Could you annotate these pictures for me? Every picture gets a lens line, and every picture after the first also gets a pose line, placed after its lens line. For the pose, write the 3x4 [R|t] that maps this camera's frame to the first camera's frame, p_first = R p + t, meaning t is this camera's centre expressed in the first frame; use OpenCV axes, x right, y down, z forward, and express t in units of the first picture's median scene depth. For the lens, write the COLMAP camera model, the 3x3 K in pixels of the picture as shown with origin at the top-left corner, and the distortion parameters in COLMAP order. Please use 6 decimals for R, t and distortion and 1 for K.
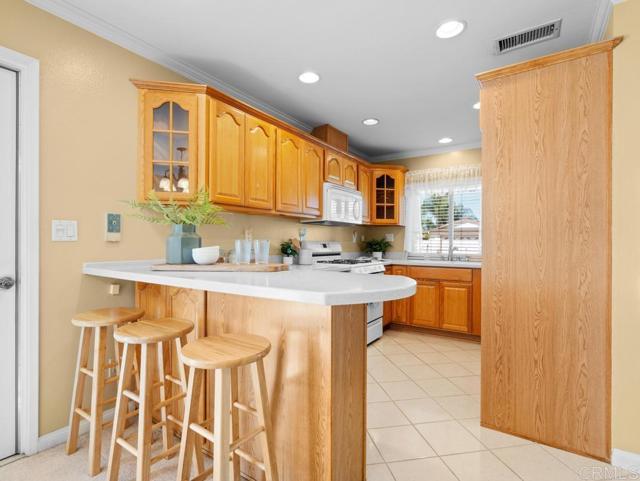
lens RADIAL K [[325.3, 0, 320.5], [0, 325.3, 242.7], [0, 0, 1]] dist [0.008894, -0.002680]
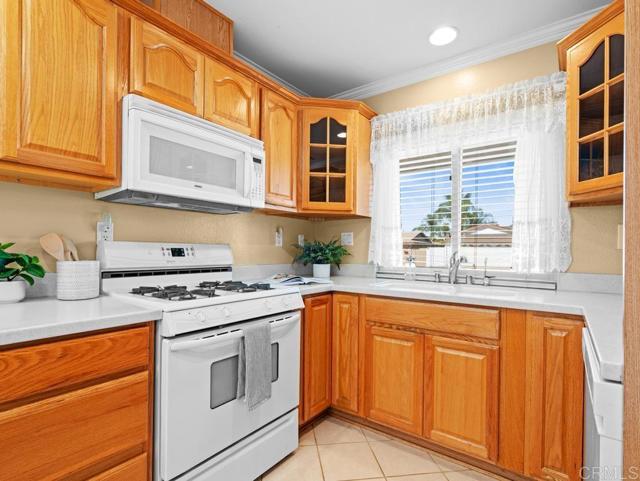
lens RADIAL K [[325.3, 0, 317.2], [0, 325.3, 249.1], [0, 0, 1]] dist [0.008894, -0.002680]
pose [[0.998276, 0.005553, -0.058434, 0.214759], [-0.005671, 0.999982, -0.001843, 0.003863], [0.058422, 0.002171, 0.998290, 0.477795]]
